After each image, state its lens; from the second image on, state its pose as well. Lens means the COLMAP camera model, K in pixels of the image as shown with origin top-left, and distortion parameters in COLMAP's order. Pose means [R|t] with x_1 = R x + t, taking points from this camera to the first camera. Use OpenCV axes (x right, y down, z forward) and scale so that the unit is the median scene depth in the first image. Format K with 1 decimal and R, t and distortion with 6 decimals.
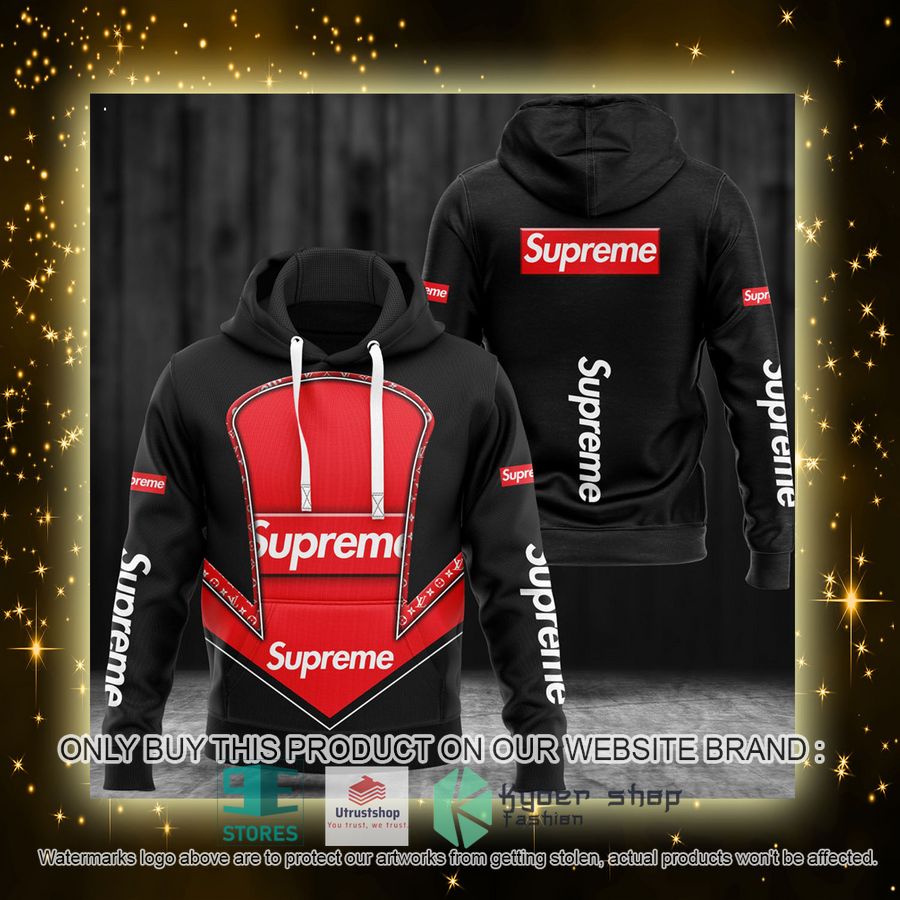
lens RADIAL K [[695.5, 0, 449.4], [0, 695.5, 449.6], [0, 0, 1]] dist [-0.003087, 0.000152]
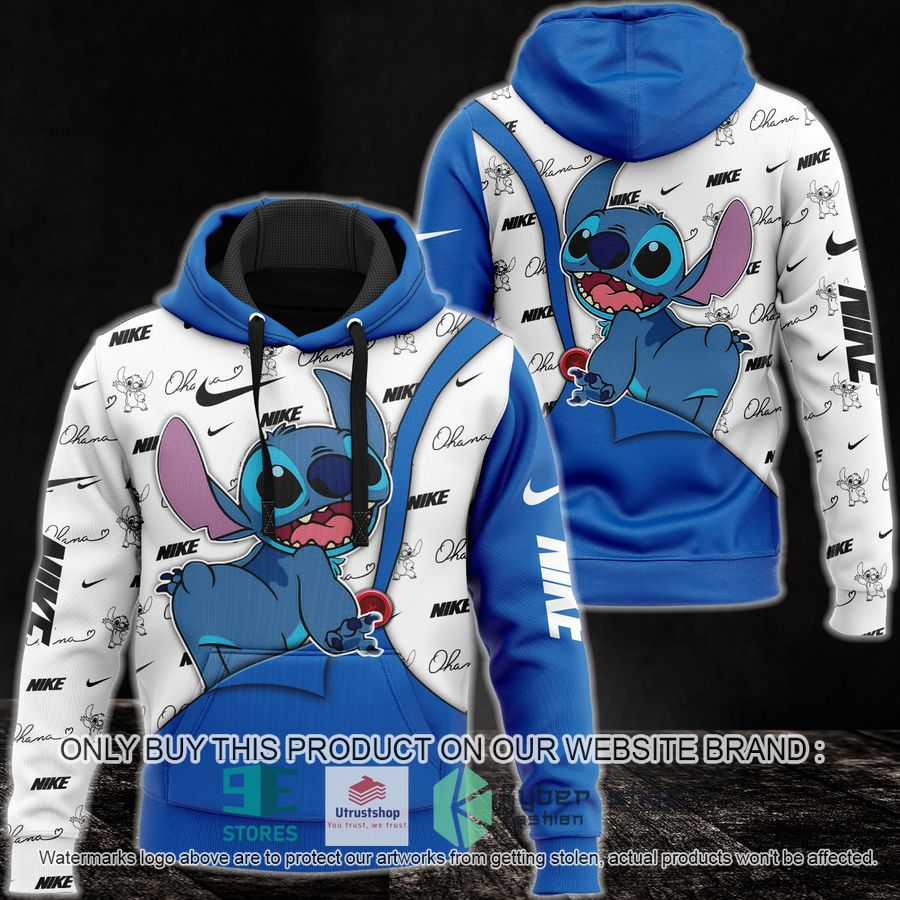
lens RADIAL K [[695.5, 0, 451.1], [0, 695.5, 449.7], [0, 0, 1]] dist [-0.003087, 0.000152]
pose [[0.999998, 0.000072, 0.001969, -0.002200], [-0.000072, 1.000000, 0.000113, -0.008734], [-0.001969, -0.000113, 0.999998, 0.217299]]
